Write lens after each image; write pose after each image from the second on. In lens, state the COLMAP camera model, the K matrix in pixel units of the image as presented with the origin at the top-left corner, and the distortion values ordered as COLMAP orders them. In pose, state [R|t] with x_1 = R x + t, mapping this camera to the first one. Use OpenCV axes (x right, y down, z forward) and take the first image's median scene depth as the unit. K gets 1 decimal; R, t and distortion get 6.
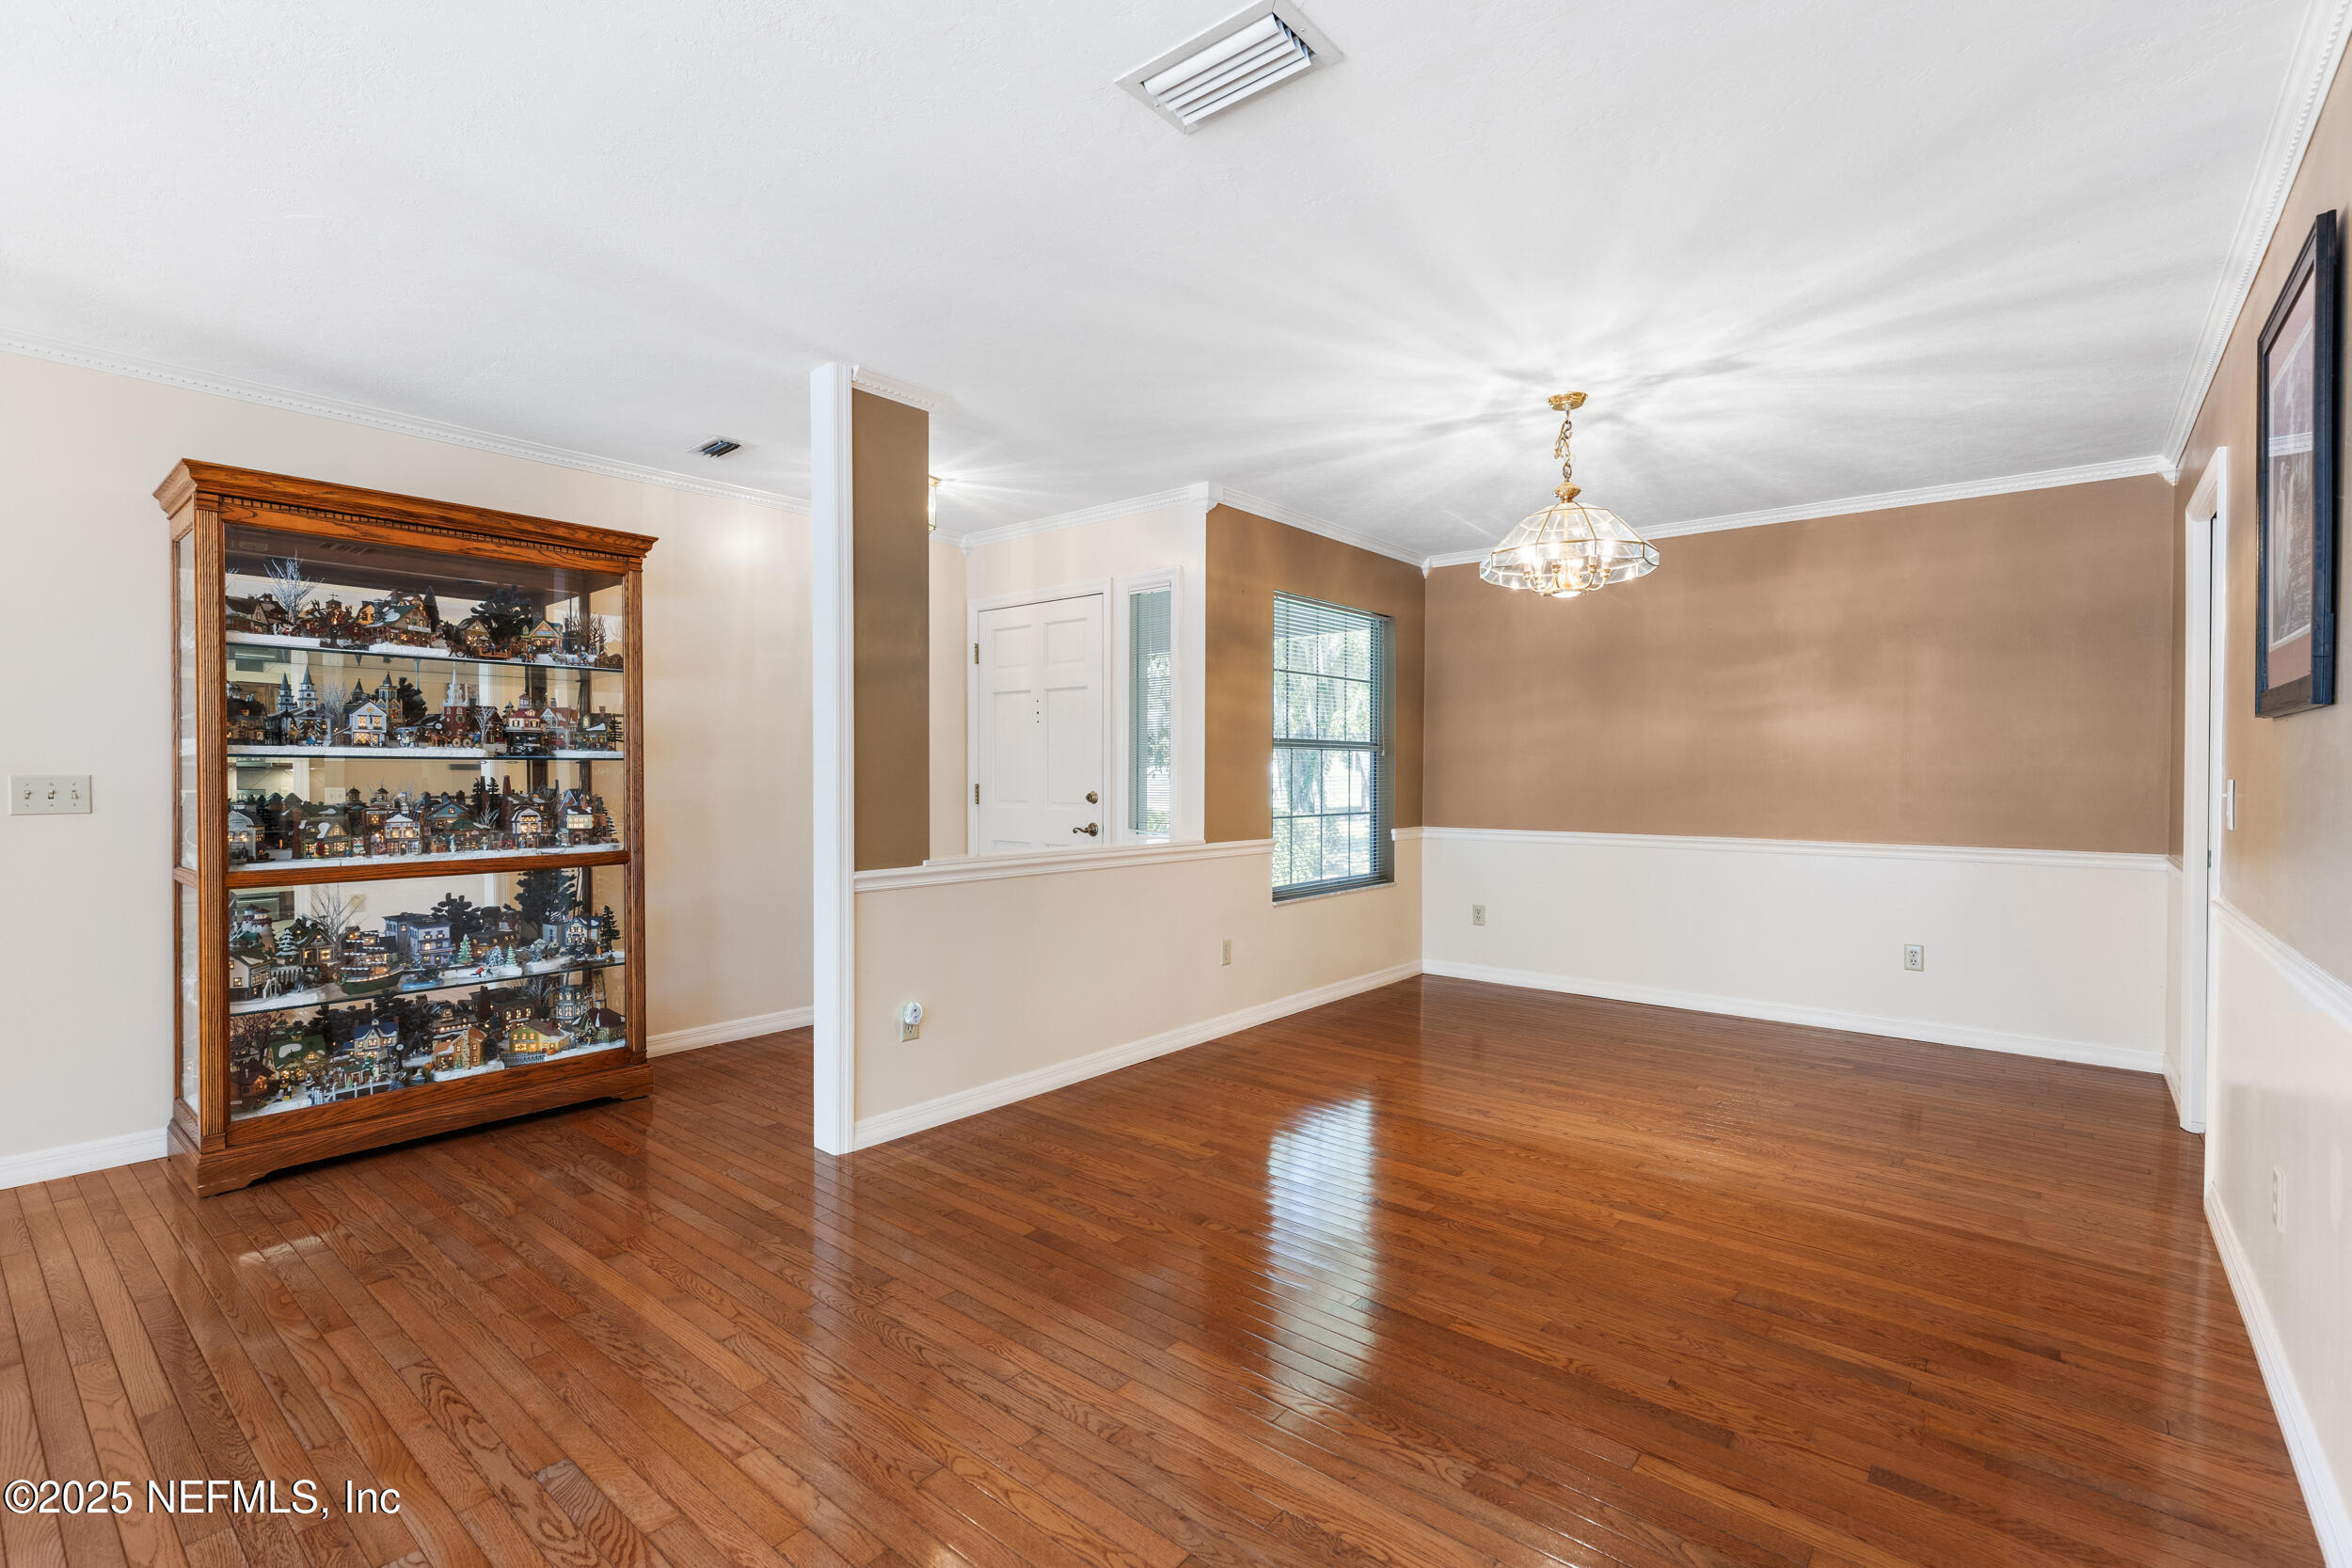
lens RADIAL K [[1058.6, 0, 1178.5], [0, 1058.6, 777.5], [0, 0, 1]] dist [0.006139, 0.001192]
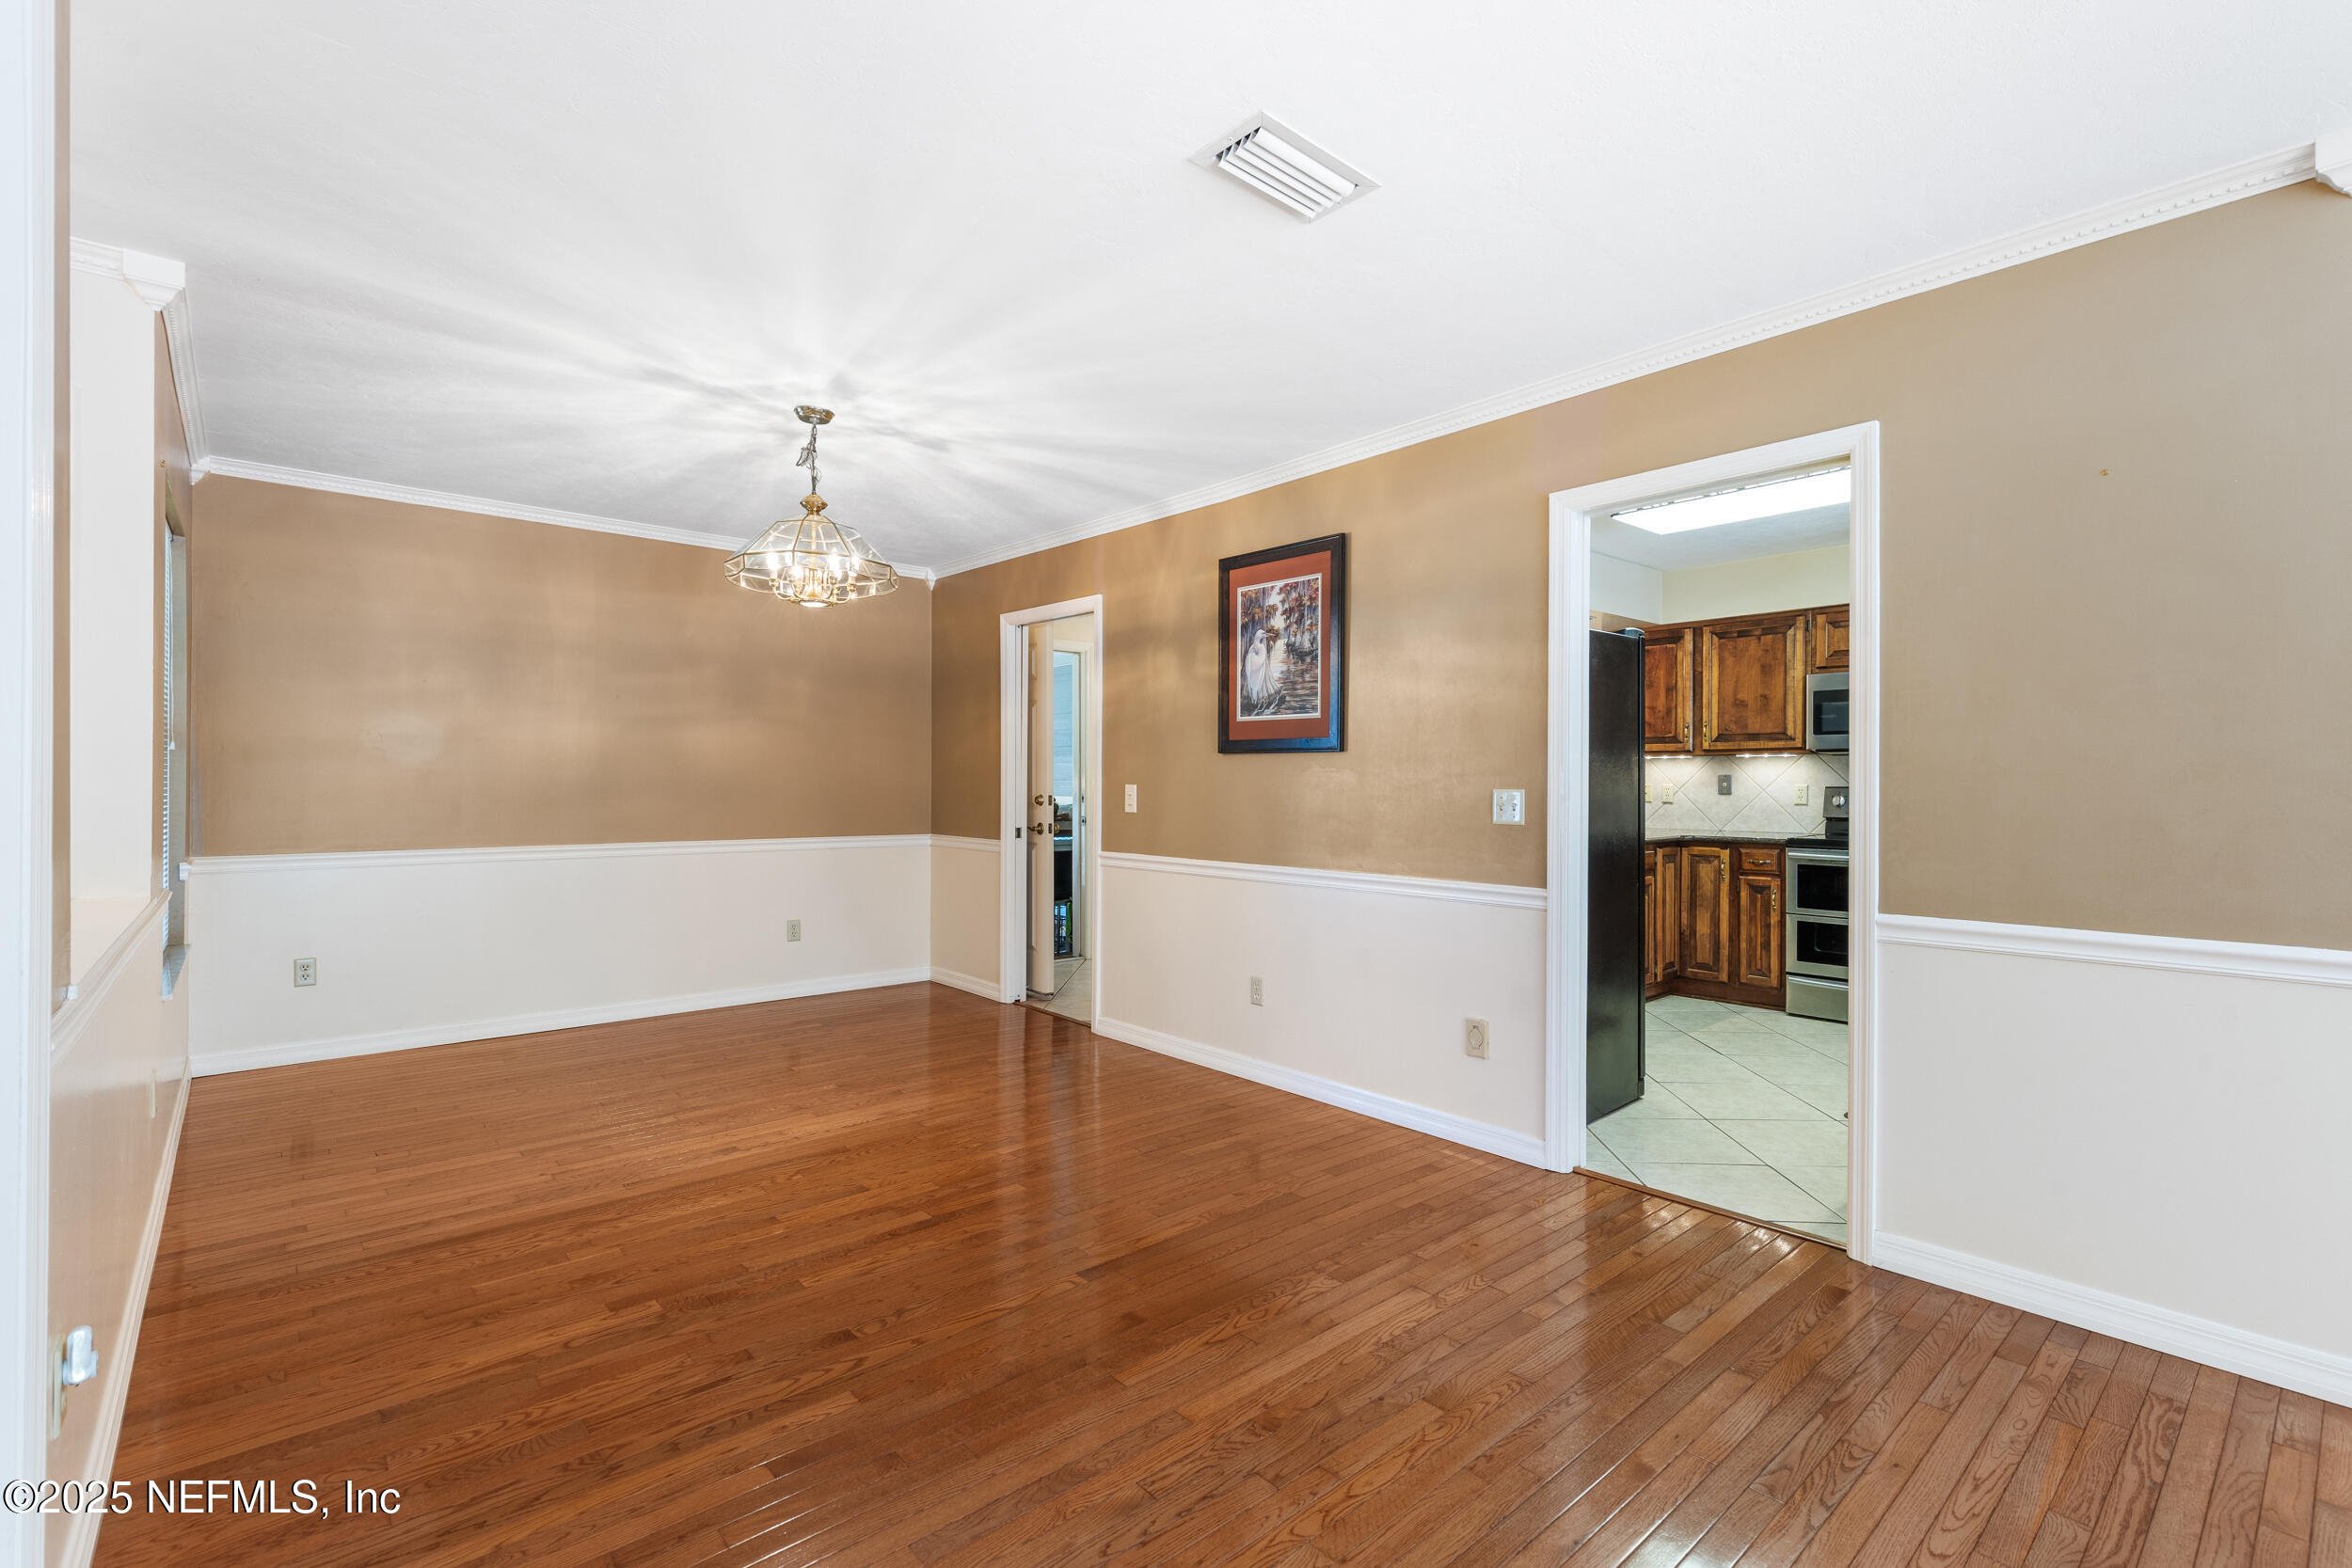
lens RADIAL K [[1058.6, 0, 1174.8], [0, 1058.6, 787.8], [0, 0, 1]] dist [0.006139, 0.001192]
pose [[0.152294, -0.006813, 0.988312, -0.575476], [-0.002041, 0.999972, 0.007208, -0.005610], [-0.988333, -0.003115, 0.152276, 0.490993]]
